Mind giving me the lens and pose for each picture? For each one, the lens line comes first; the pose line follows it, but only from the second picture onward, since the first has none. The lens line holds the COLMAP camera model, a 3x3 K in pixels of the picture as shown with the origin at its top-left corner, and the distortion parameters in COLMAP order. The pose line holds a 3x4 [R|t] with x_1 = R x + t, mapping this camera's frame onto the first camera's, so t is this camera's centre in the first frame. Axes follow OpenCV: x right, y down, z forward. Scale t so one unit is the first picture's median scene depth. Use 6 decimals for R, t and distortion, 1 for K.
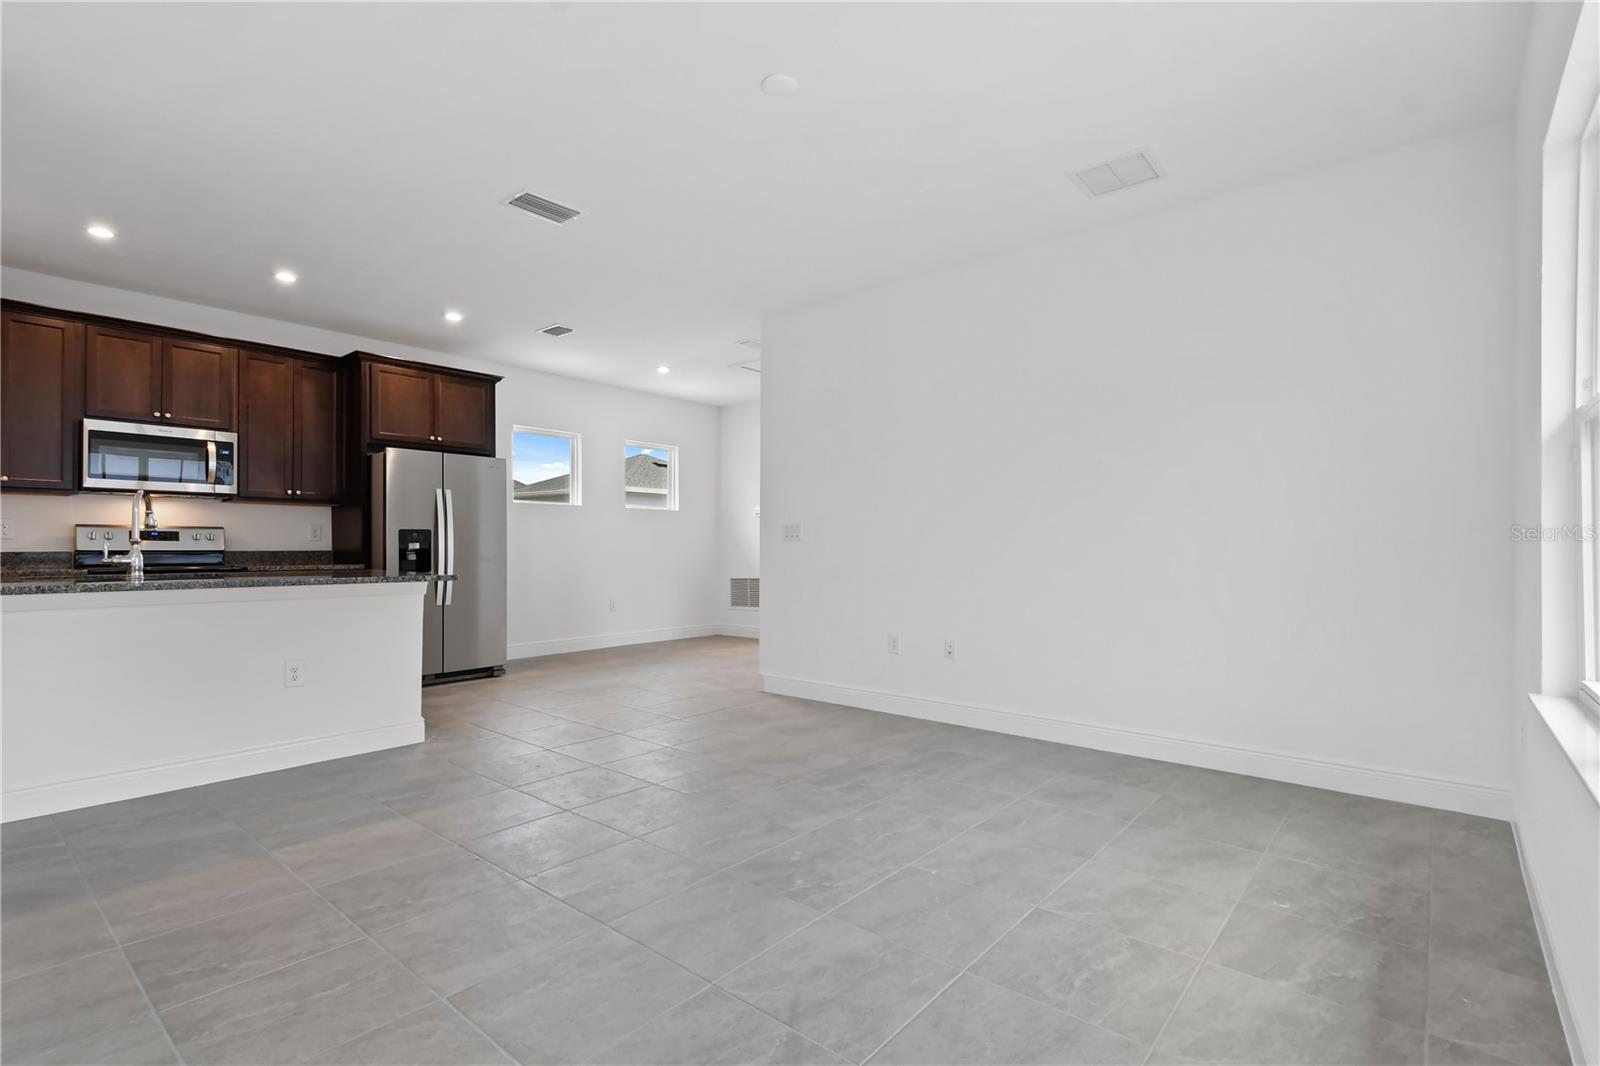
lens RADIAL K [[757.3, 0, 801.9], [0, 757.3, 541.8], [0, 0, 1]] dist [0.010023, -0.000504]
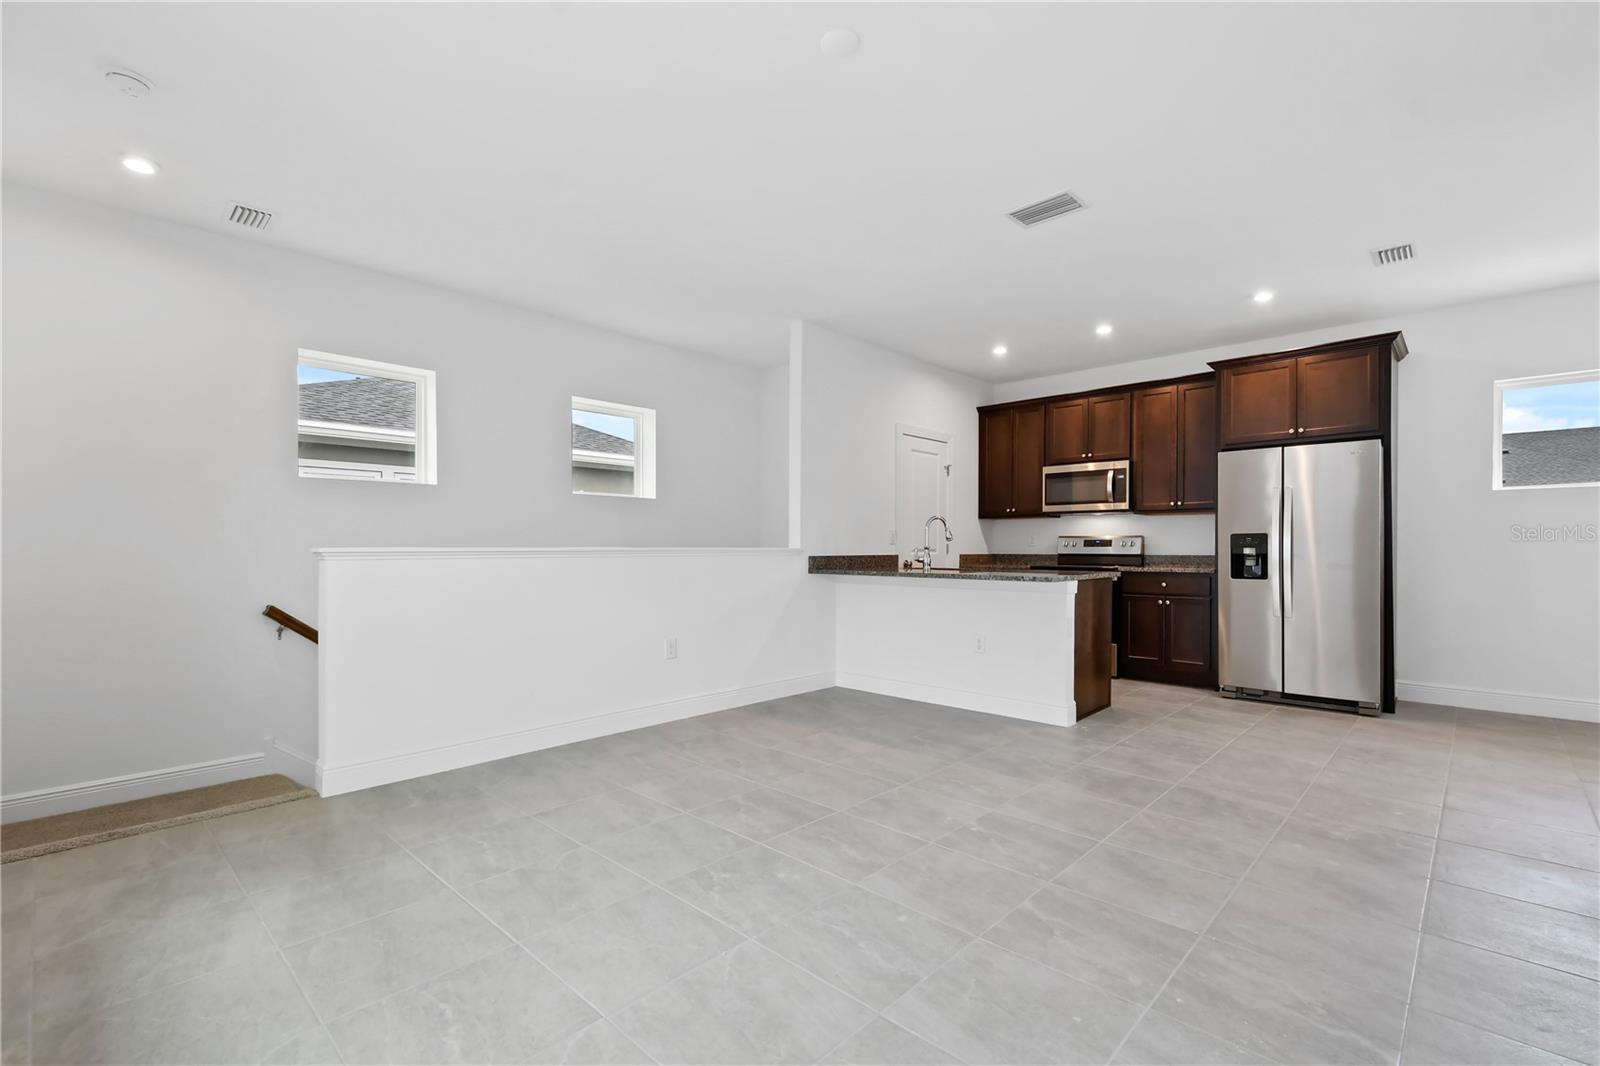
lens RADIAL K [[703.9, 0, 804.6], [0, 703.9, 548.4], [0, 0, 1]] dist [0.020649, -0.008992]
pose [[-0.055750, -0.003232, -0.998440, 0.448436], [0.003774, 0.999987, -0.003447, 0.003613], [0.998438, -0.003960, -0.055737, 0.548481]]
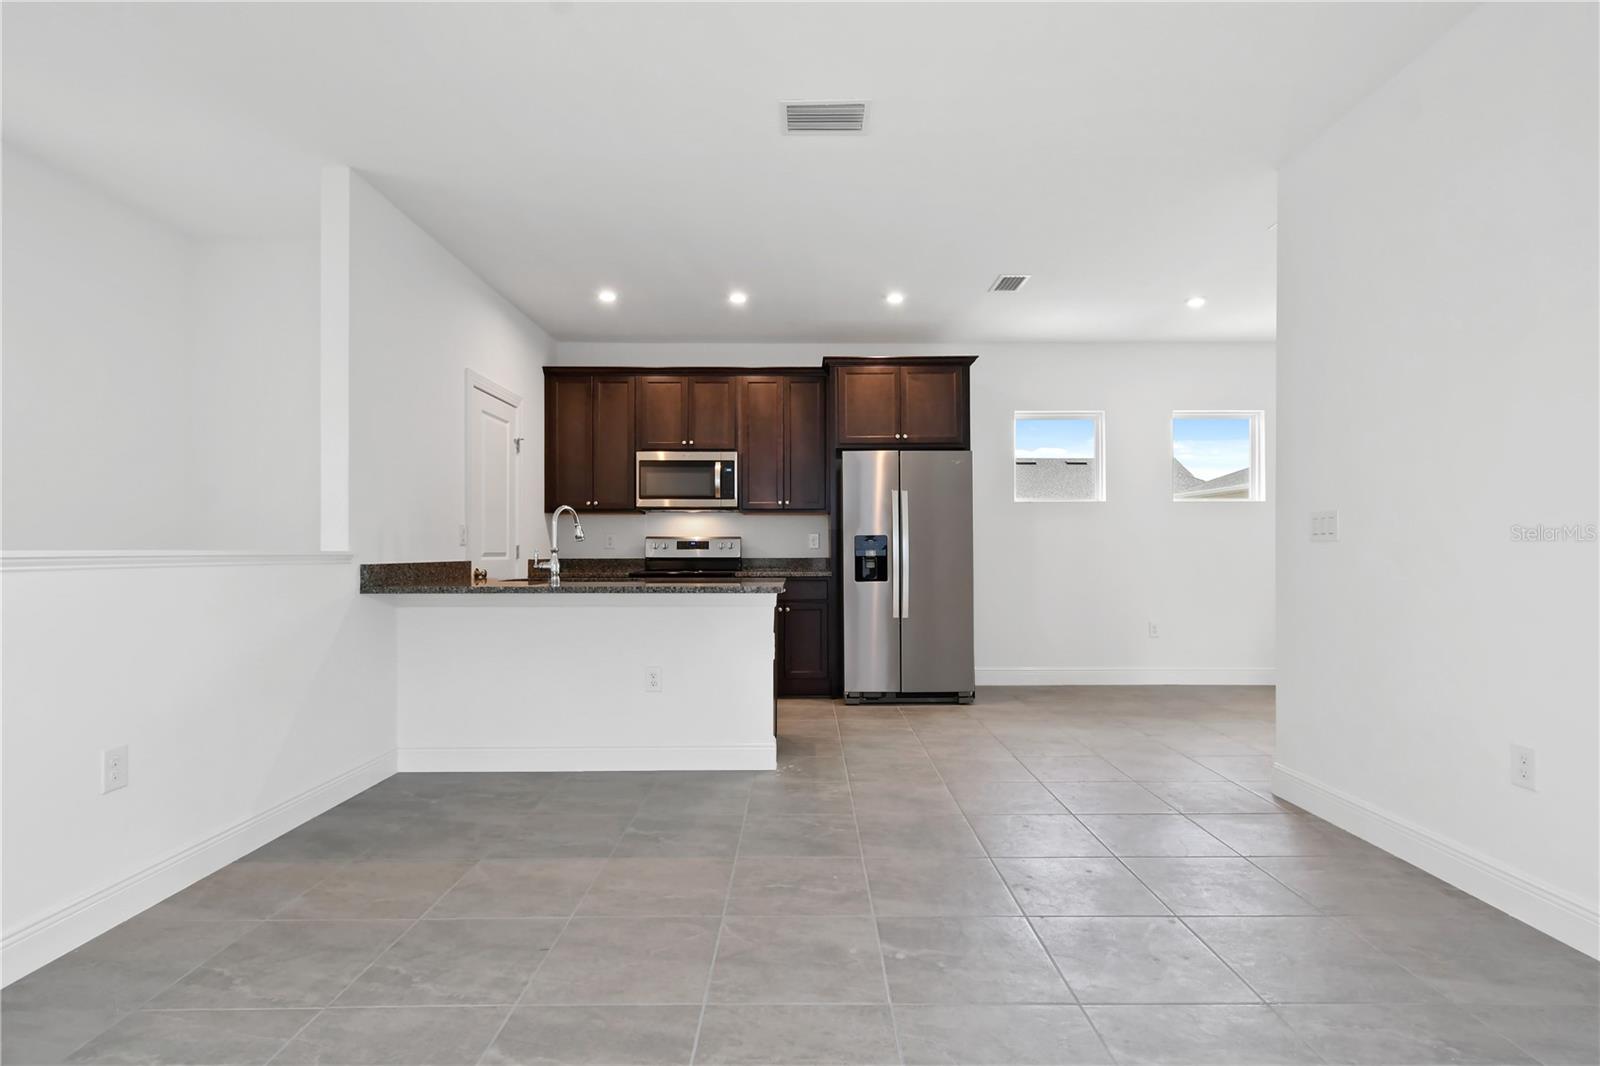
lens RADIAL K [[781.7, 0, 804.0], [0, 781.7, 550.3], [0, 0, 1]] dist [0.012771, 0.000017]
pose [[0.648391, -0.005933, -0.761284, 0.190206], [0.008103, 0.999967, -0.000892, 0.002471], [0.761264, -0.005591, 0.648418, 0.344232]]
